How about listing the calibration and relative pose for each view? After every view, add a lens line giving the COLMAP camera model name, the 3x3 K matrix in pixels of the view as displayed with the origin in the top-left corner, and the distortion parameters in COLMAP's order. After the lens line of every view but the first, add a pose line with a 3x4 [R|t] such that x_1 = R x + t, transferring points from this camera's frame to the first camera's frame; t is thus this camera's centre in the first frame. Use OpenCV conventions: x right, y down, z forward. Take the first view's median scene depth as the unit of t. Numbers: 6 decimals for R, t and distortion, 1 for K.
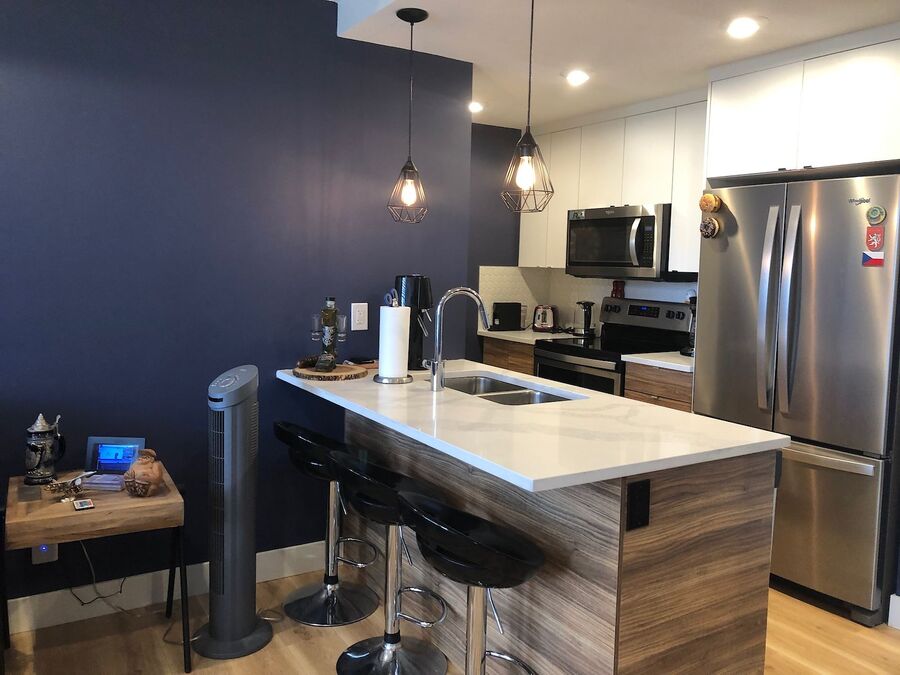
lens RADIAL K [[733.4, 0, 438.9], [0, 733.4, 324.0], [0, 0, 1]] dist [0.036421, -0.036728]
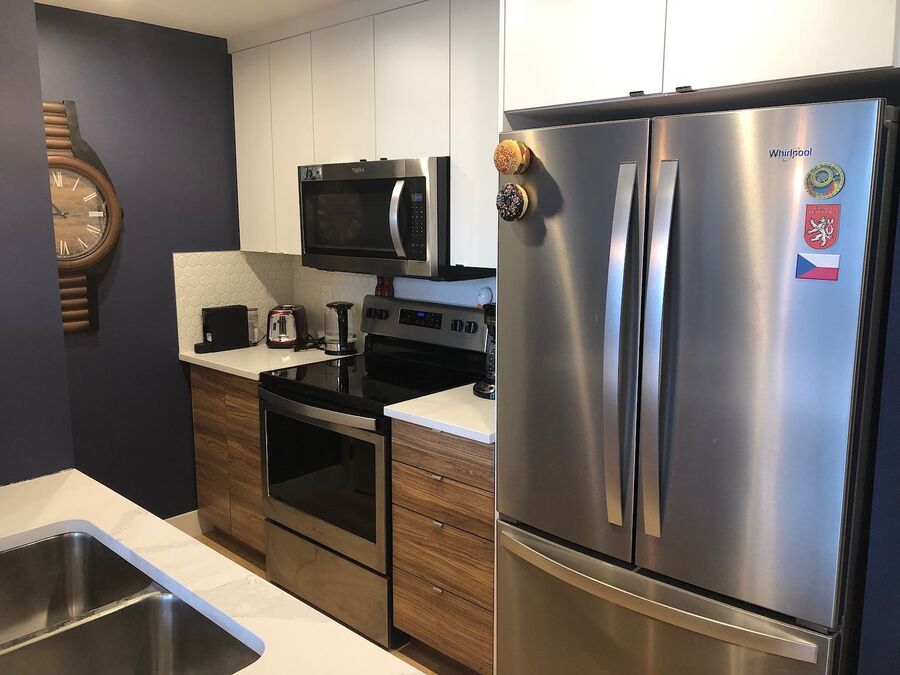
lens RADIAL K [[733.4, 0, 451.0], [0, 733.4, 329.0], [0, 0, 1]] dist [0.036421, -0.036728]
pose [[0.959226, -0.068077, 0.274318, 0.185995], [0.047646, 0.995617, 0.080474, -0.092857], [-0.278594, -0.064123, 0.958266, 0.540332]]
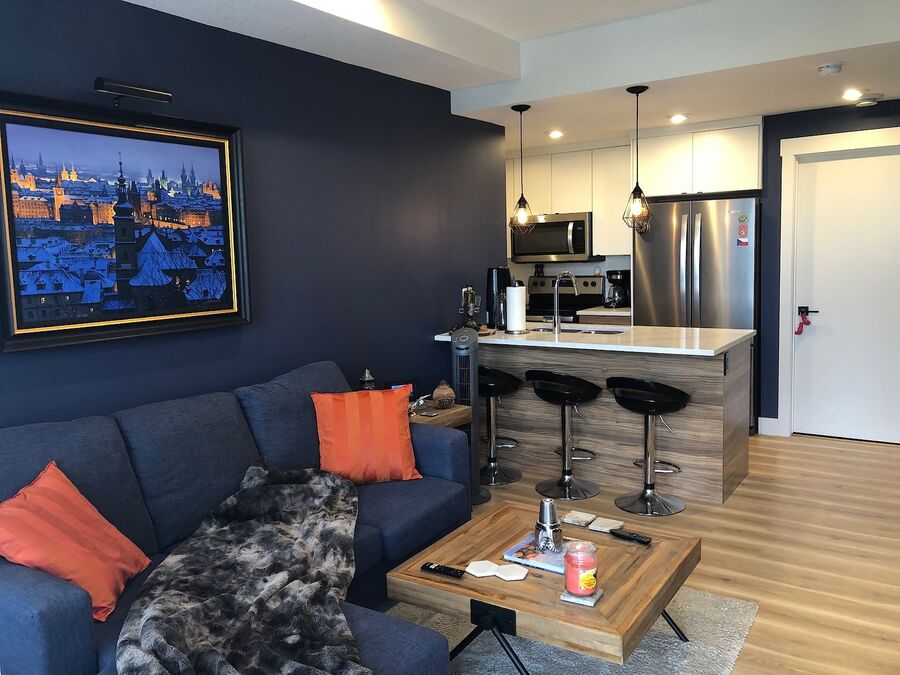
lens RADIAL K [[733.4, 0, 438.8], [0, 733.4, 331.4], [0, 0, 1]] dist [0.036421, -0.036728]
pose [[0.913976, -0.099076, 0.393487, -0.840215], [0.090508, 0.995079, 0.040325, -0.006111], [-0.395546, -0.001242, 0.918445, -0.406580]]
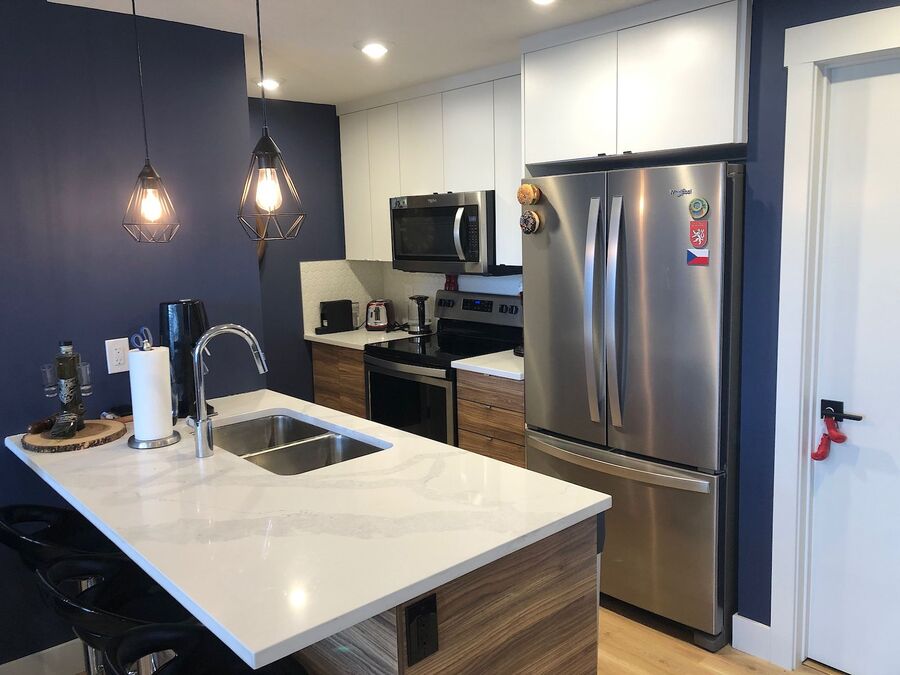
lens RADIAL K [[733.4, 0, 437.5], [0, 733.4, 330.9], [0, 0, 1]] dist [0.036421, -0.036728]
pose [[0.983288, -0.075764, 0.165542, 0.114308], [0.066226, 0.995851, 0.062404, -0.070820], [-0.169584, -0.050398, 0.984226, 0.158912]]
